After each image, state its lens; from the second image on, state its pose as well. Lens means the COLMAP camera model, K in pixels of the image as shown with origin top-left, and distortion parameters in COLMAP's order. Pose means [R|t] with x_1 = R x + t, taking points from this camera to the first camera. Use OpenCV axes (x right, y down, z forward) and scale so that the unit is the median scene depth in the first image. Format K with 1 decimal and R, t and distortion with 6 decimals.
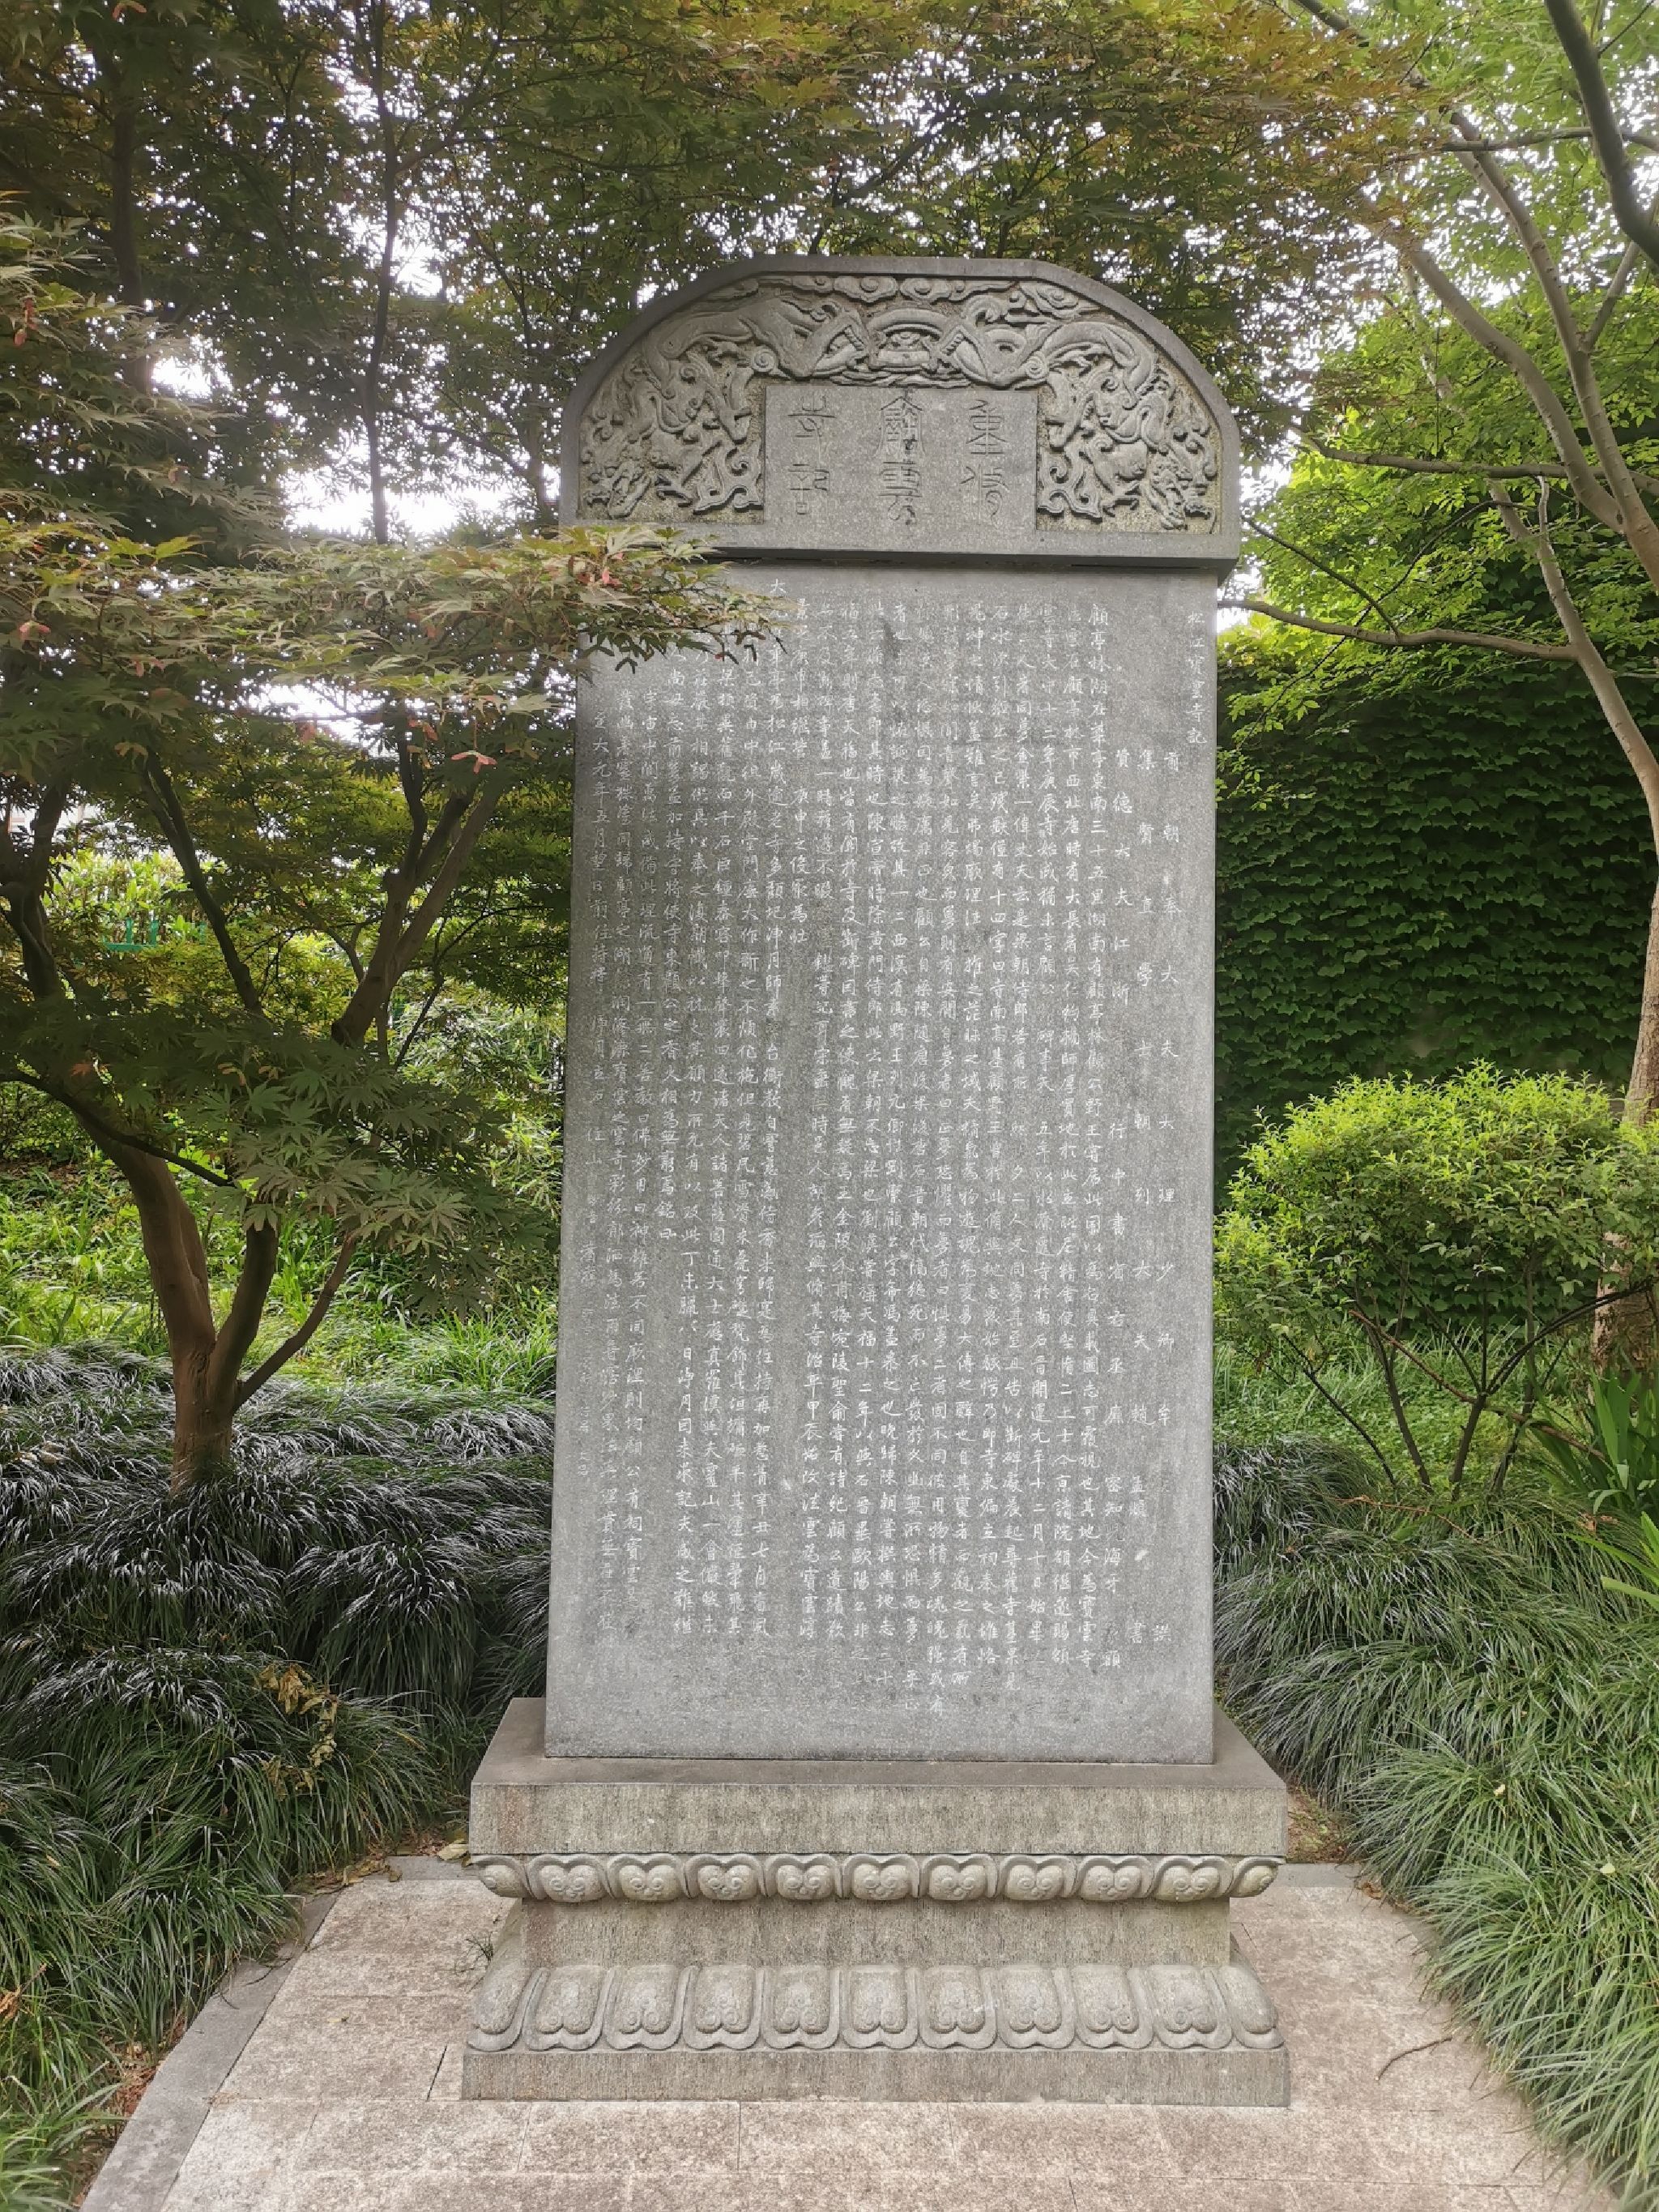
lens RADIAL K [[1745.9, 0, 831.5], [0, 1745.9, 1115.5], [0, 0, 1]] dist [0.031185, -0.010640]
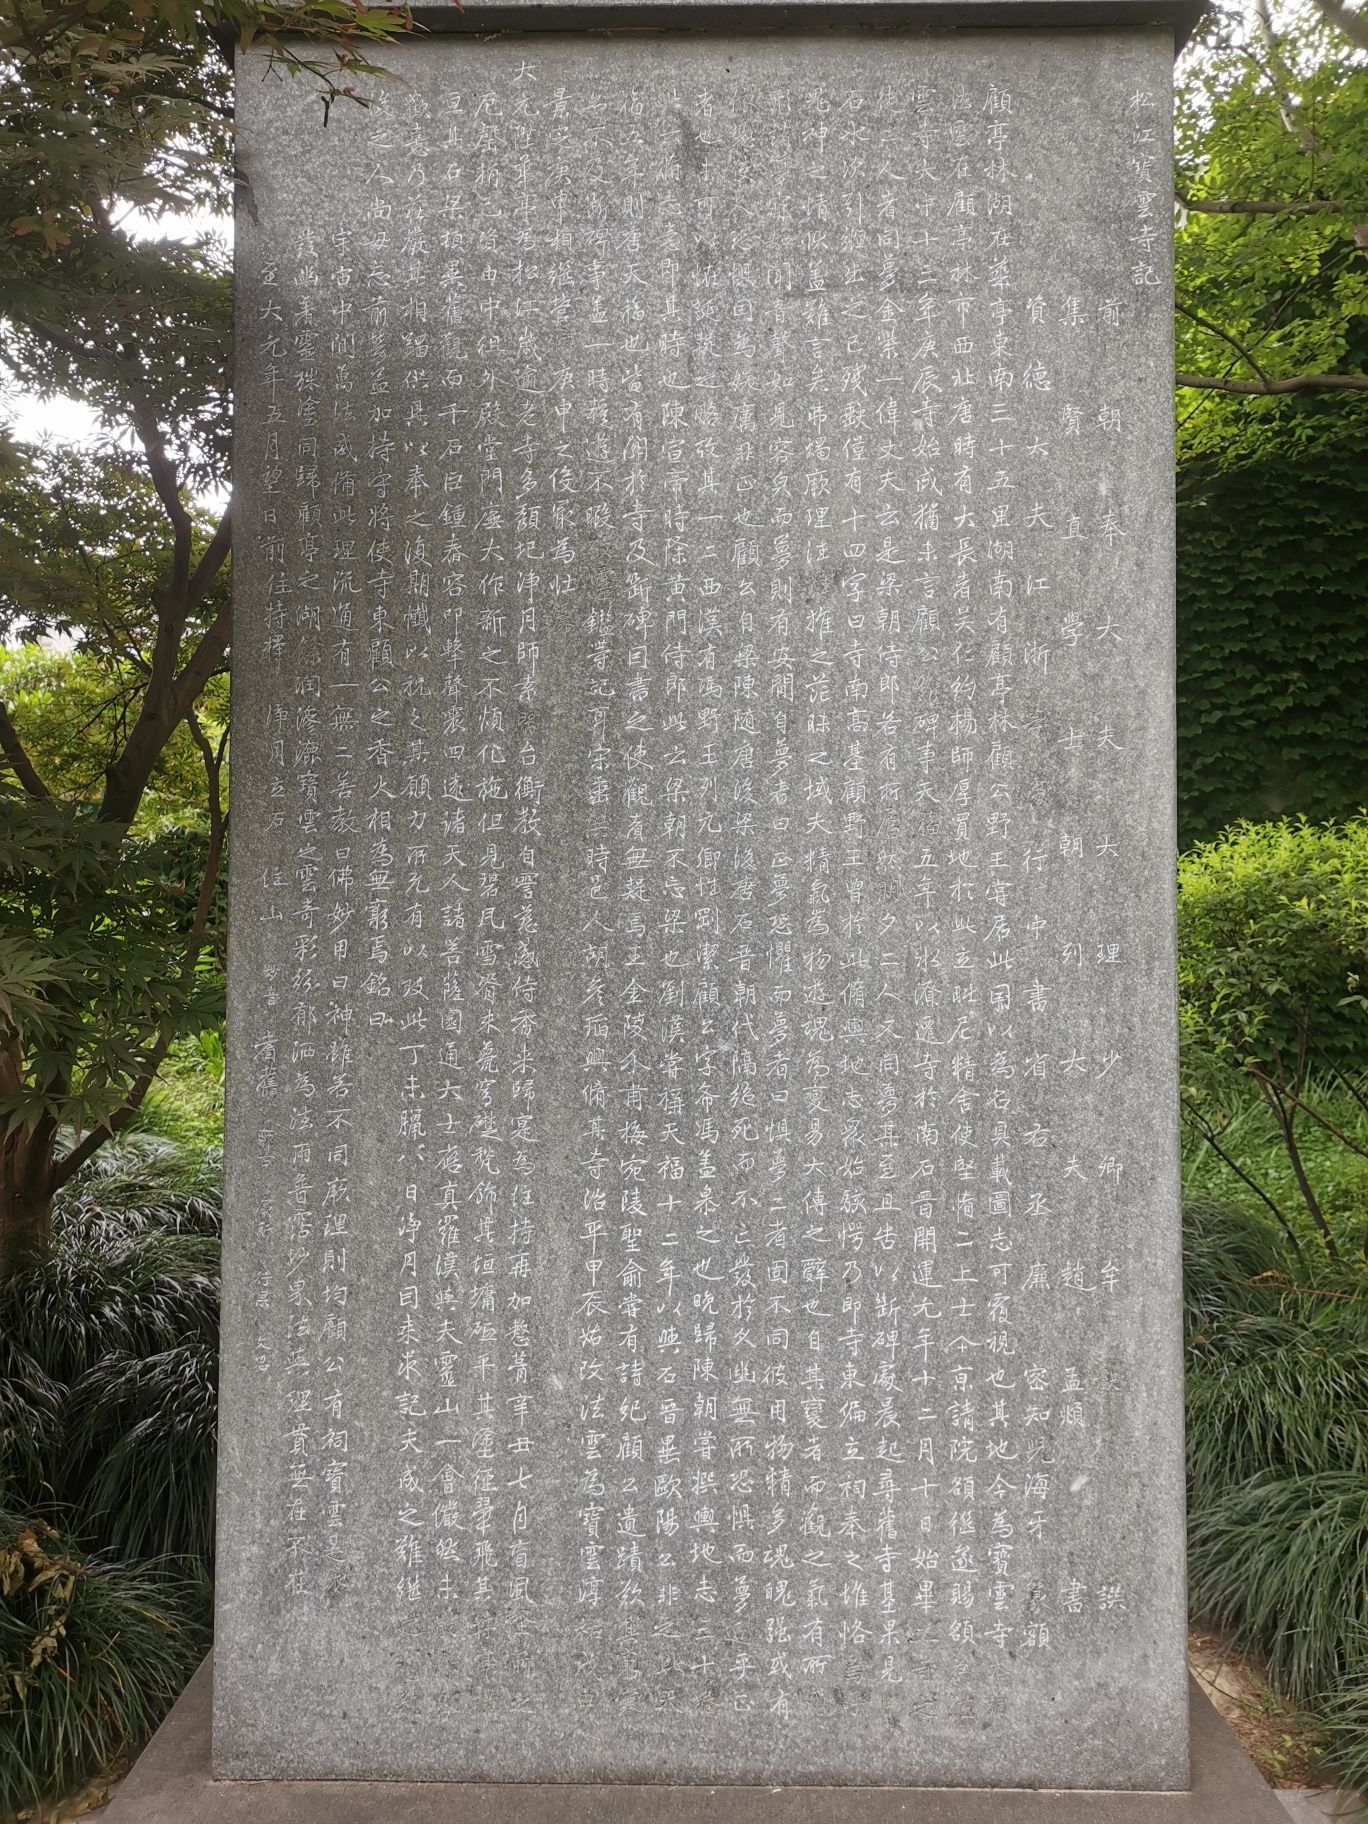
lens RADIAL K [[1439.8, 0, 684.4], [0, 1439.8, 906.7], [0, 0, 1]] dist [0.031185, -0.010640]
pose [[0.999200, -0.015205, -0.036984, 0.047714], [0.015797, 0.999751, 0.015768, 0.016018], [0.036735, -0.016340, 0.999191, 0.432508]]
